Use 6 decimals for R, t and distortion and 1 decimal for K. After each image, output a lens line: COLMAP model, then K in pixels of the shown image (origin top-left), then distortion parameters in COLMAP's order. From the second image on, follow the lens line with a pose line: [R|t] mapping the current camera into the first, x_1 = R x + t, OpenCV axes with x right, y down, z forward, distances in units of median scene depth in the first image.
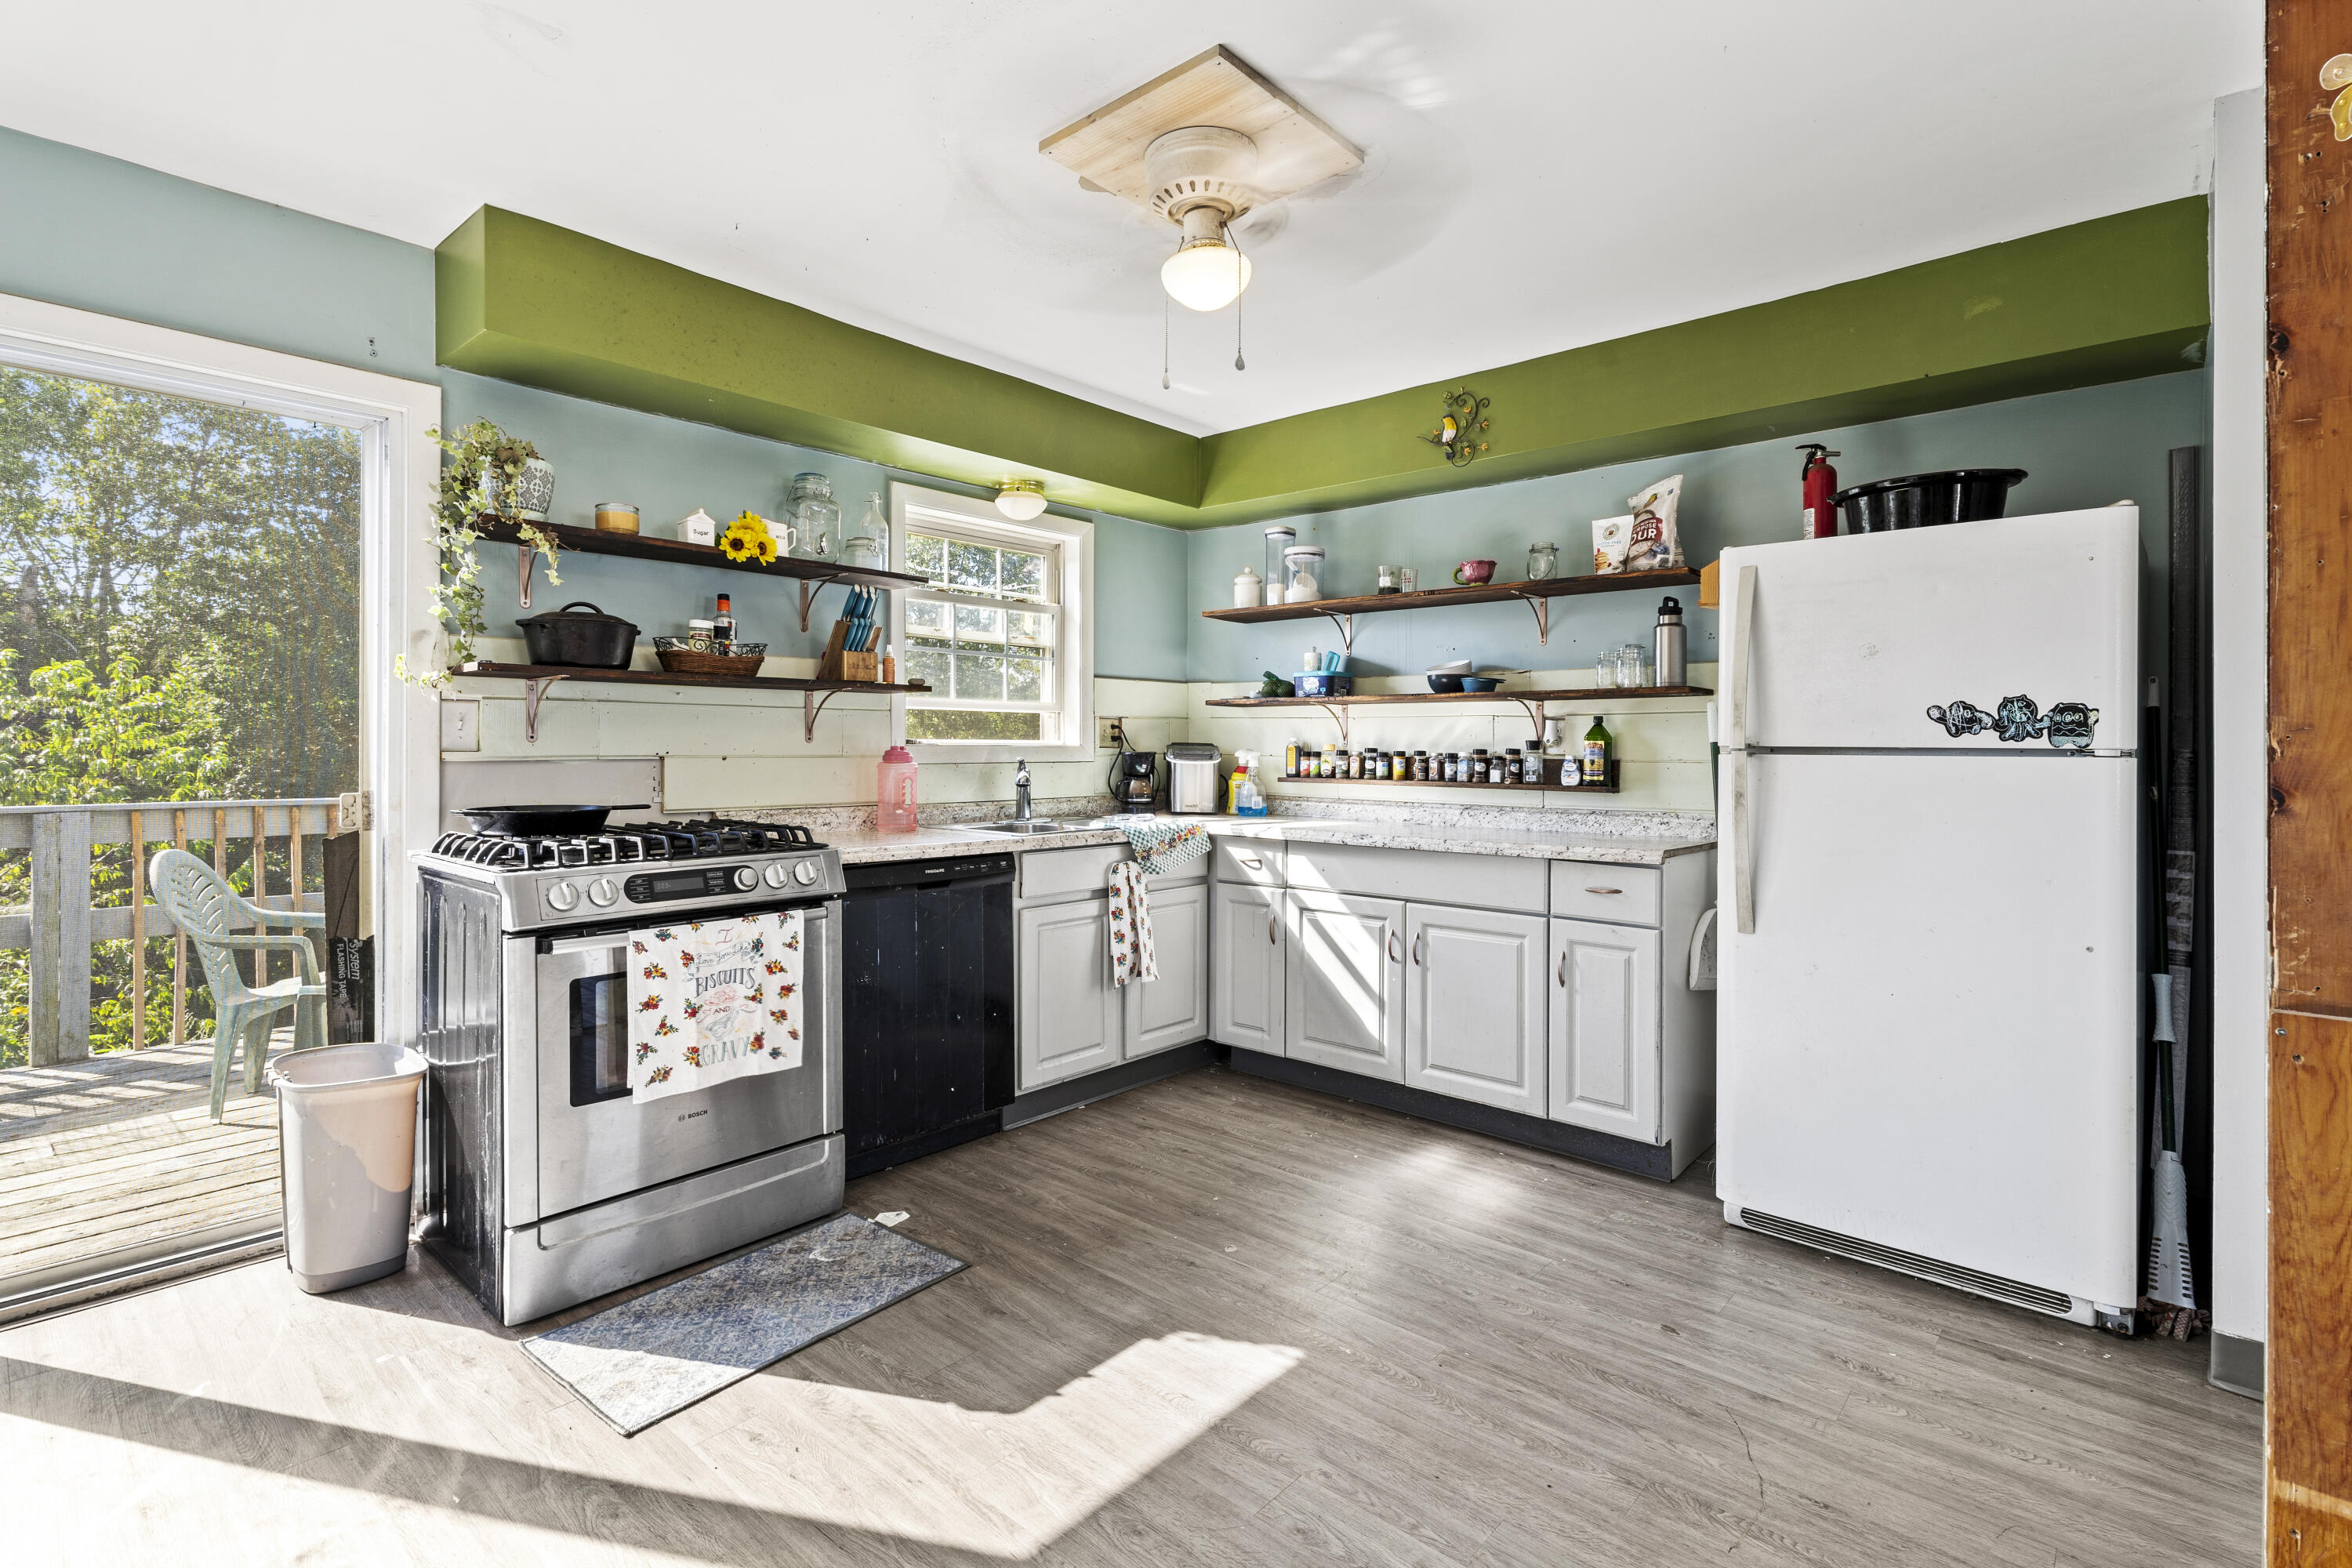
lens RADIAL K [[1094.1, 0, 1153.4], [0, 1094.1, 742.1], [0, 0, 1]] dist [0.003871, 0.000545]
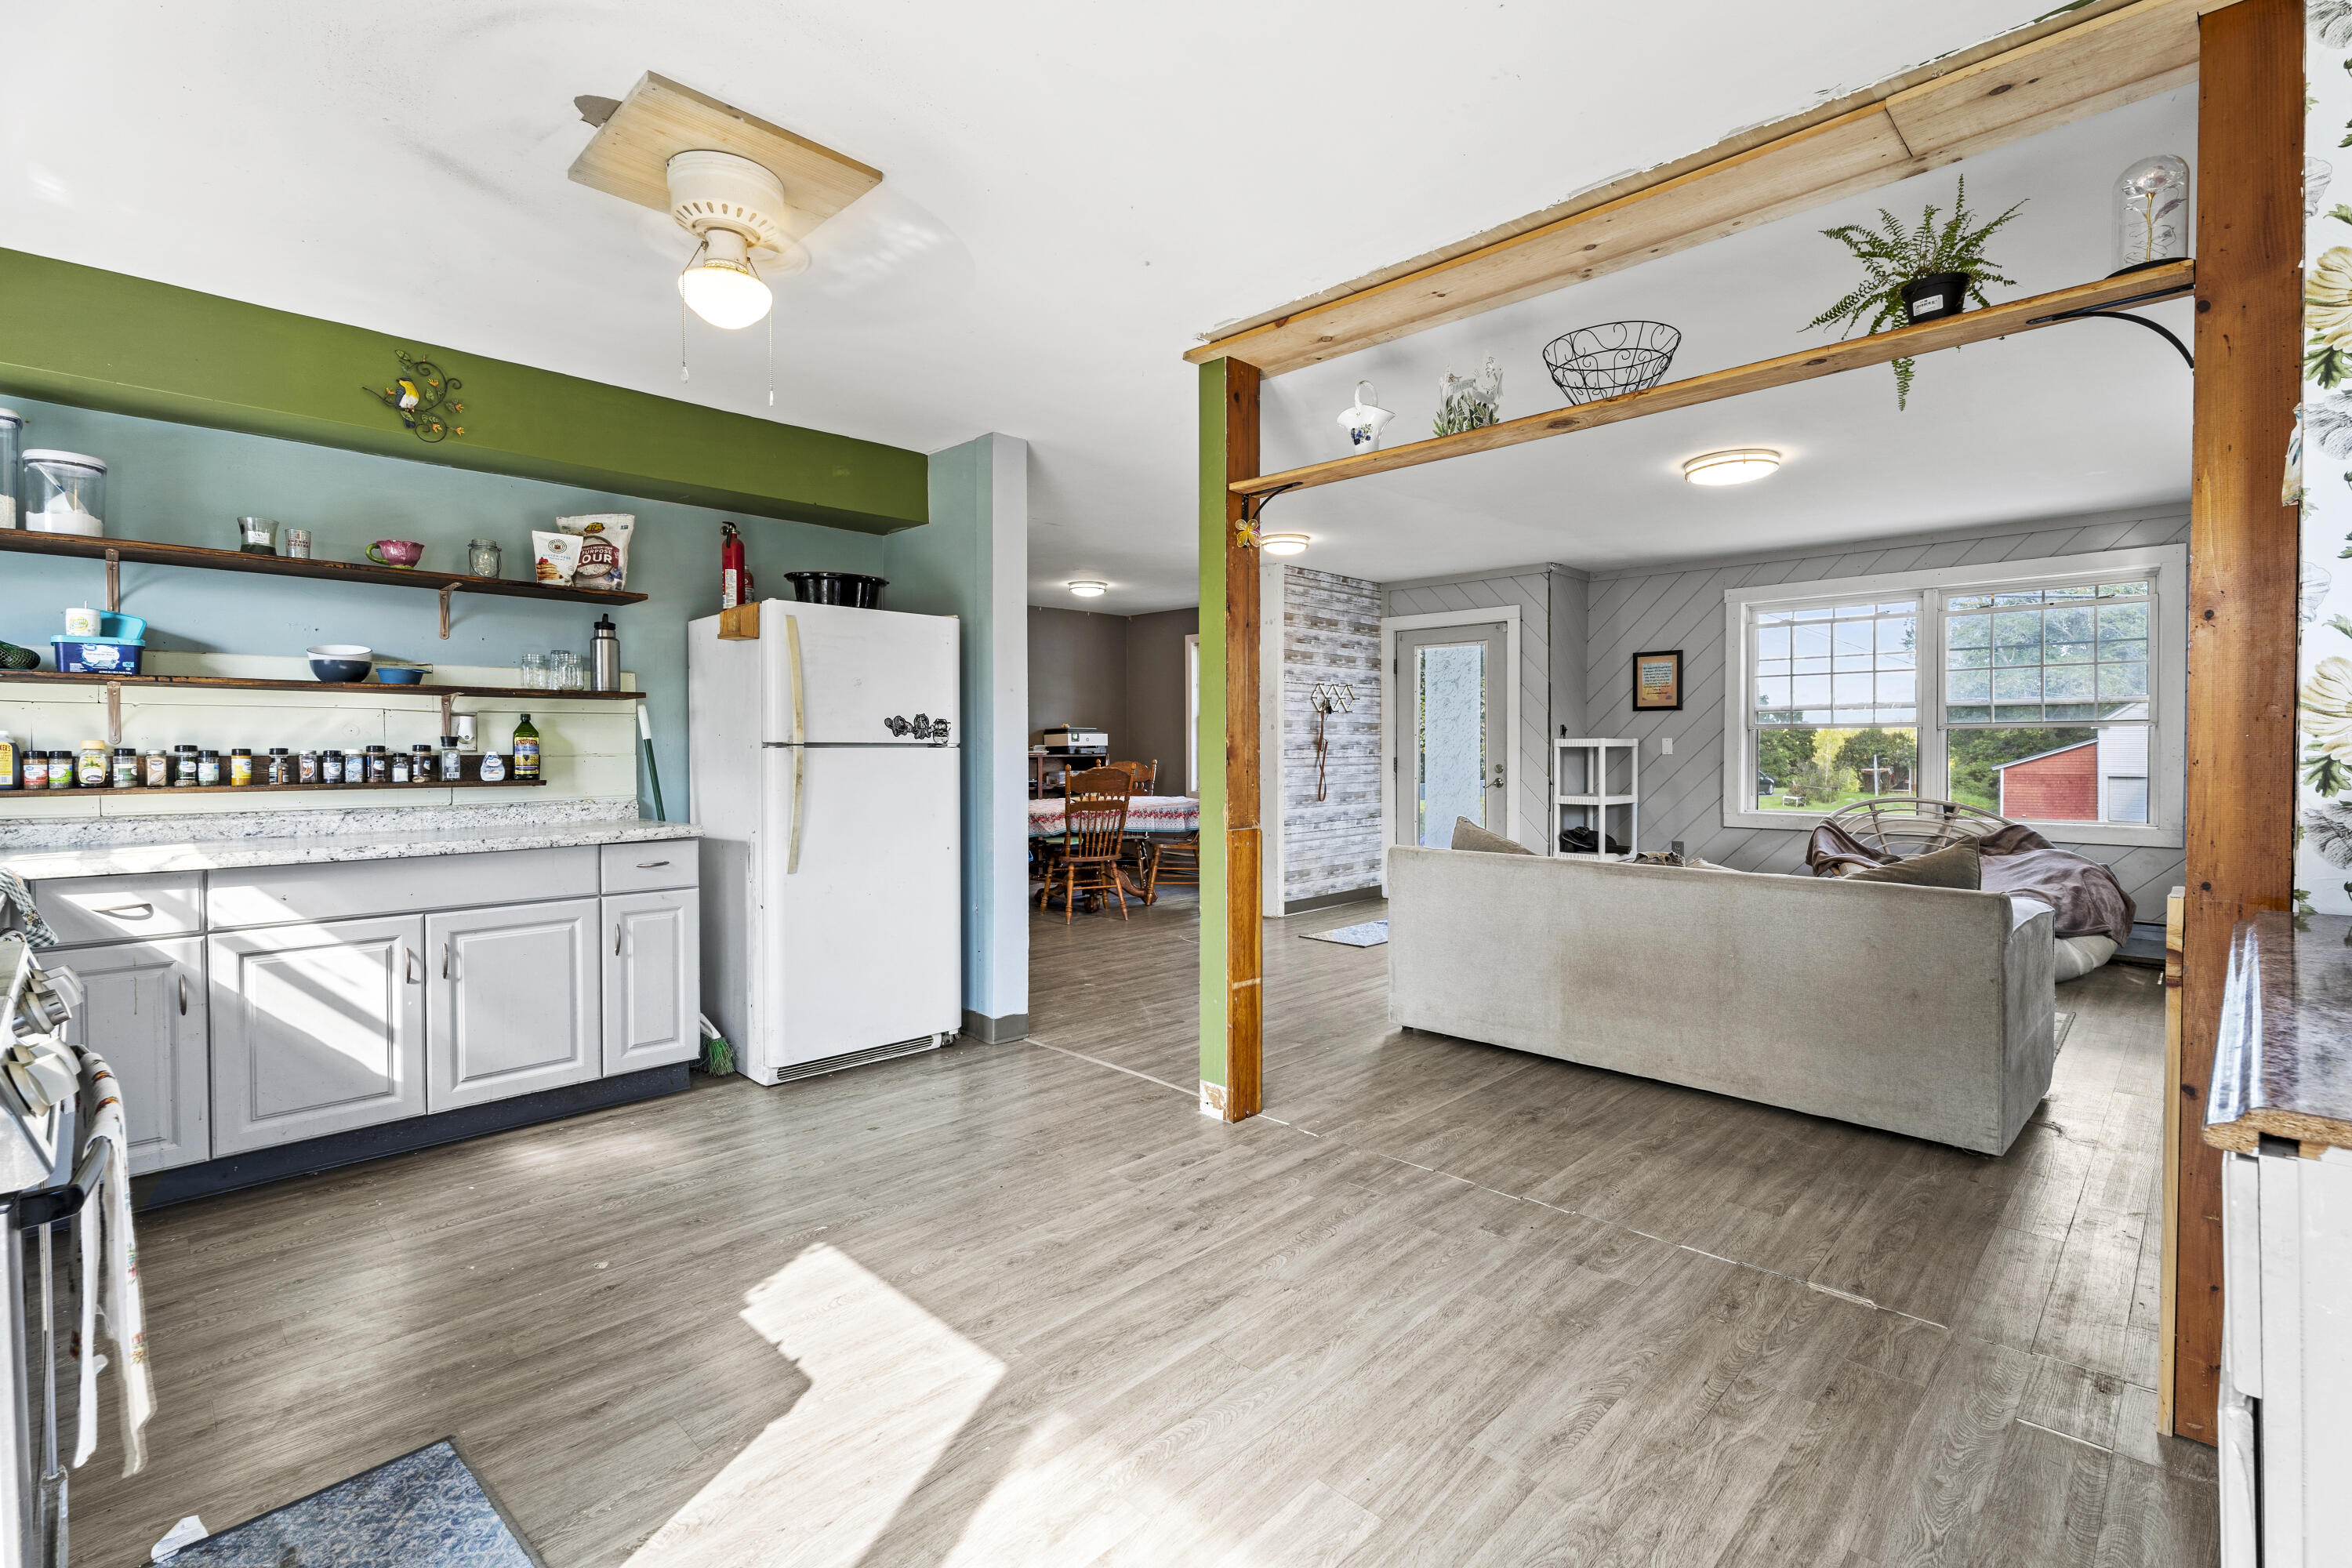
lens RADIAL K [[1055.0, 0, 1172.0], [0, 1055.0, 757.1], [0, 0, 1]] dist [0.001687, -0.000678]
pose [[0.040593, -0.016703, 0.999036, -0.687295], [-0.003210, 0.999853, 0.016848, -0.001393], [-0.999171, -0.003891, 0.040534, 0.383263]]
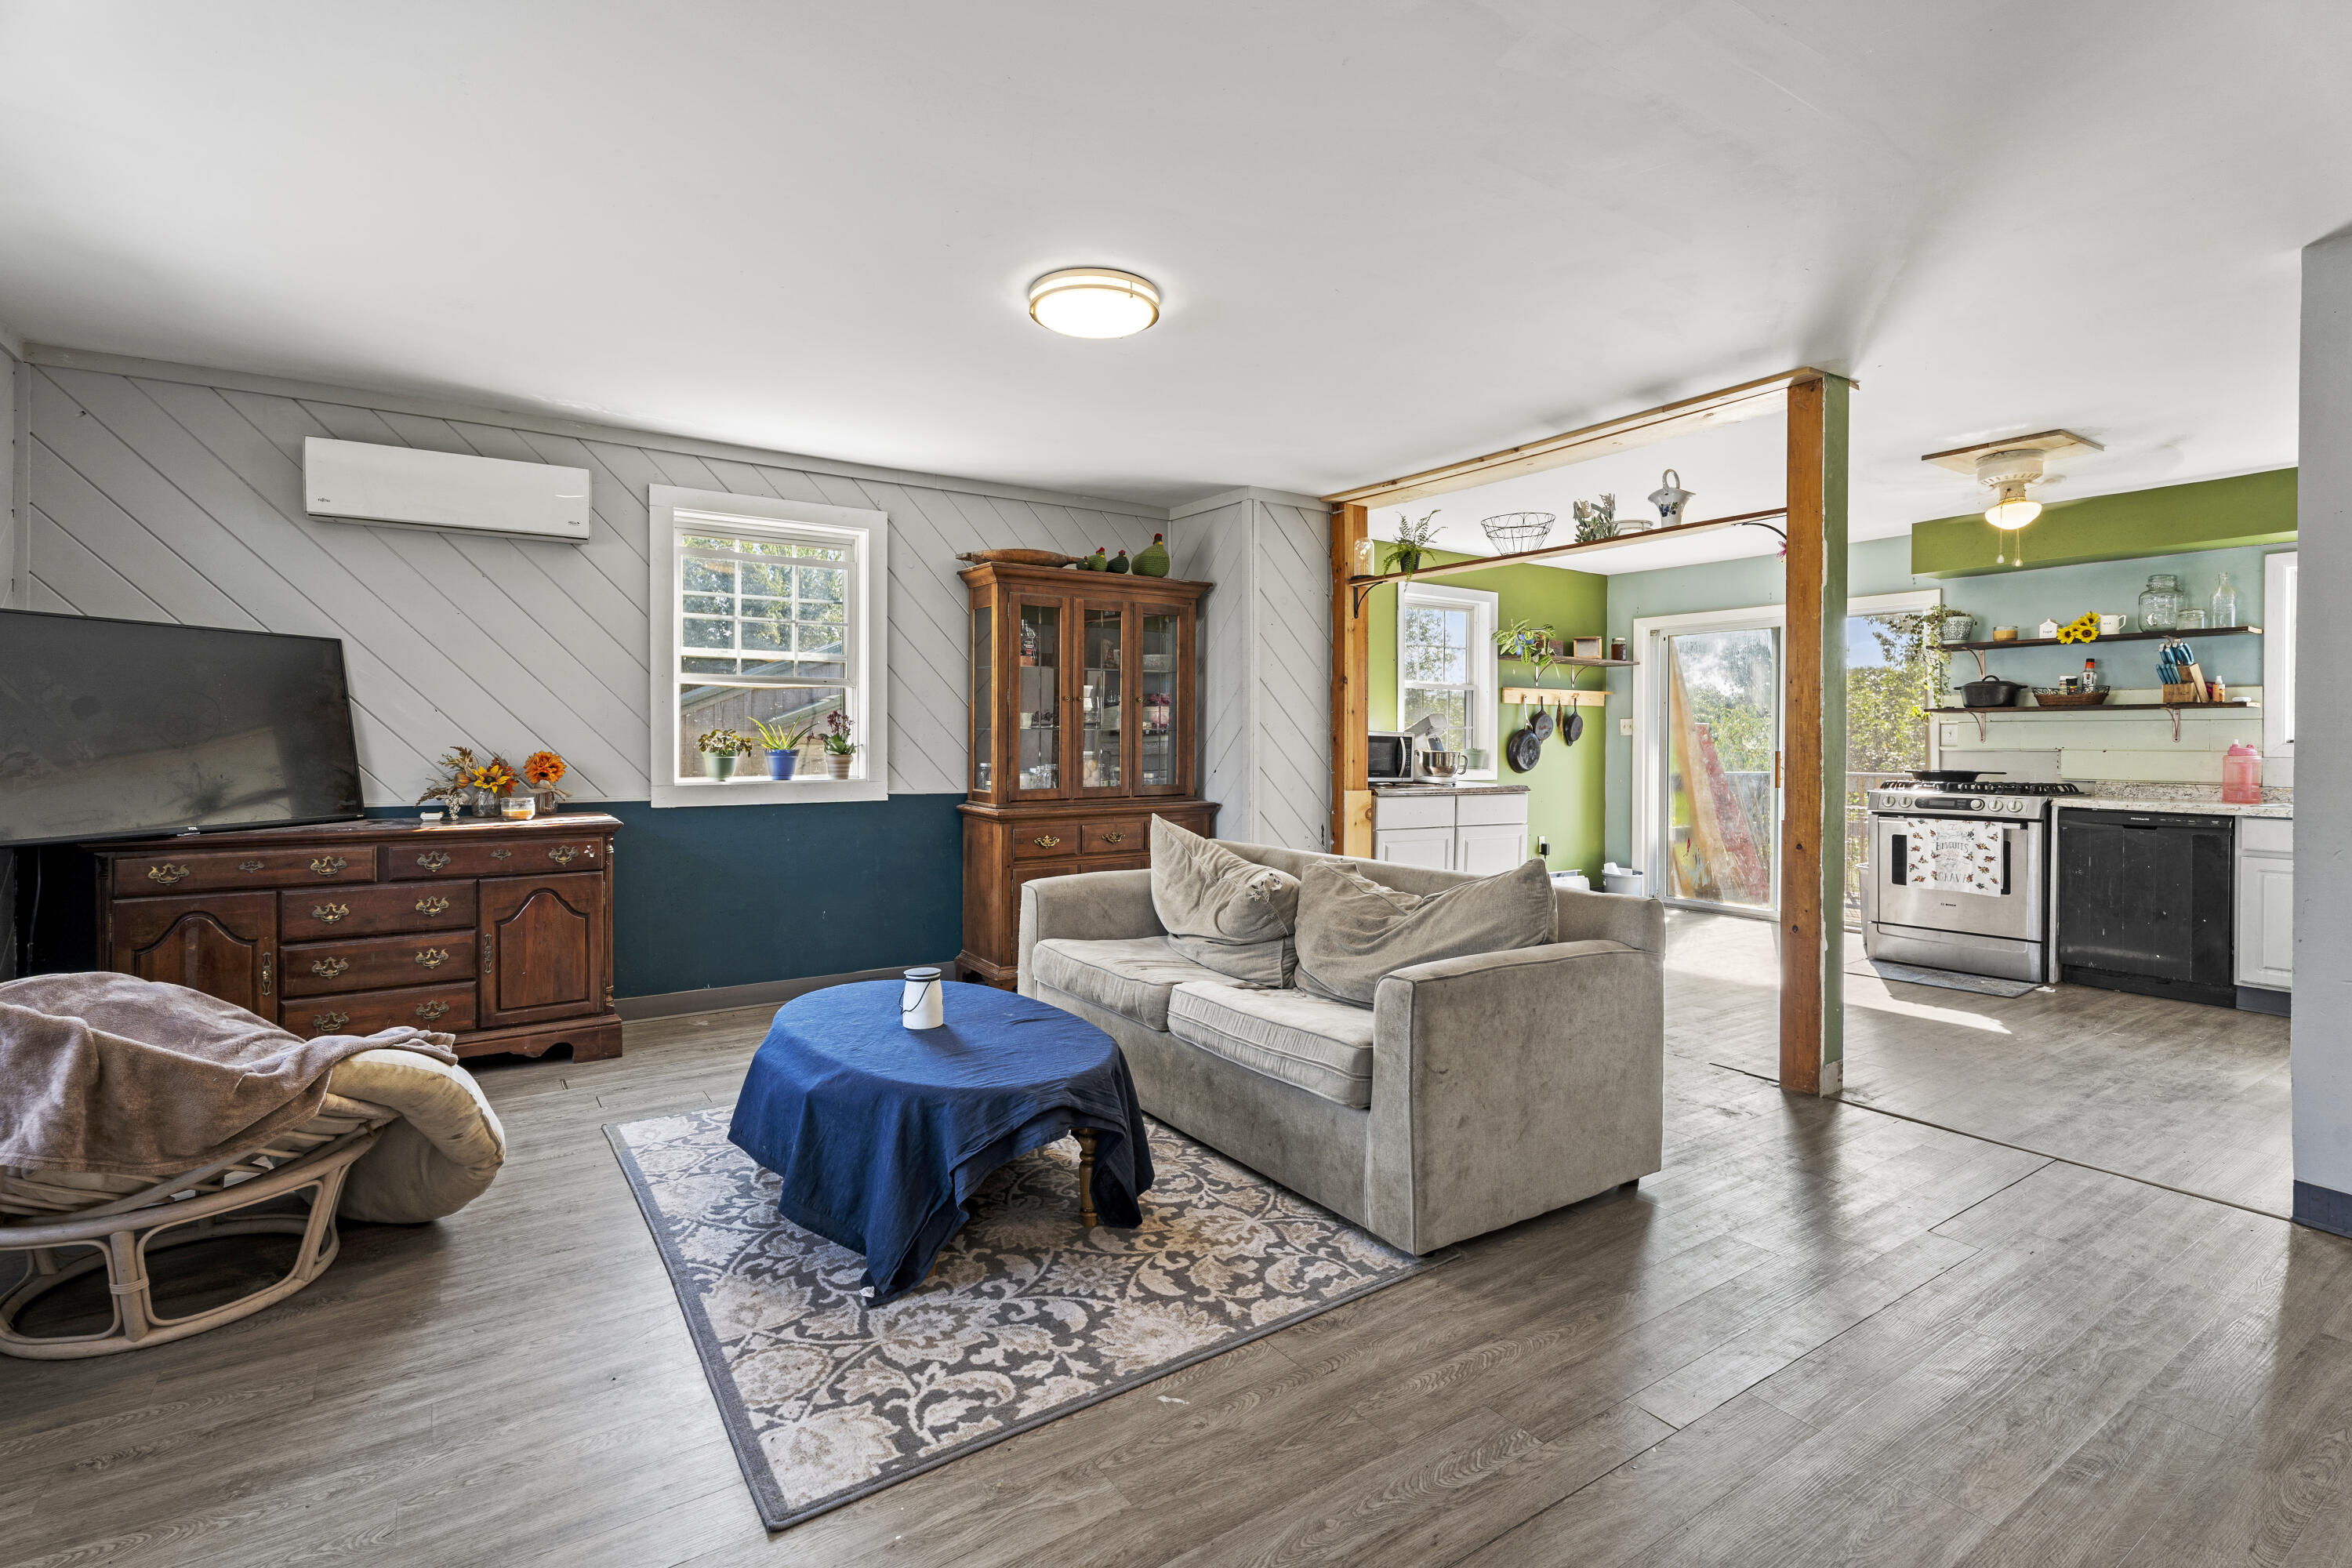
lens RADIAL K [[1079.8, 0, 1158.9], [0, 1079.8, 747.4], [0, 0, 1]] dist [0.005488, -0.000044]
pose [[-0.239947, -0.001217, -0.970785, 1.732413], [-0.000353, 0.999999, -0.001166, 0.011913], [0.970786, 0.000063, -0.239948, -0.046574]]
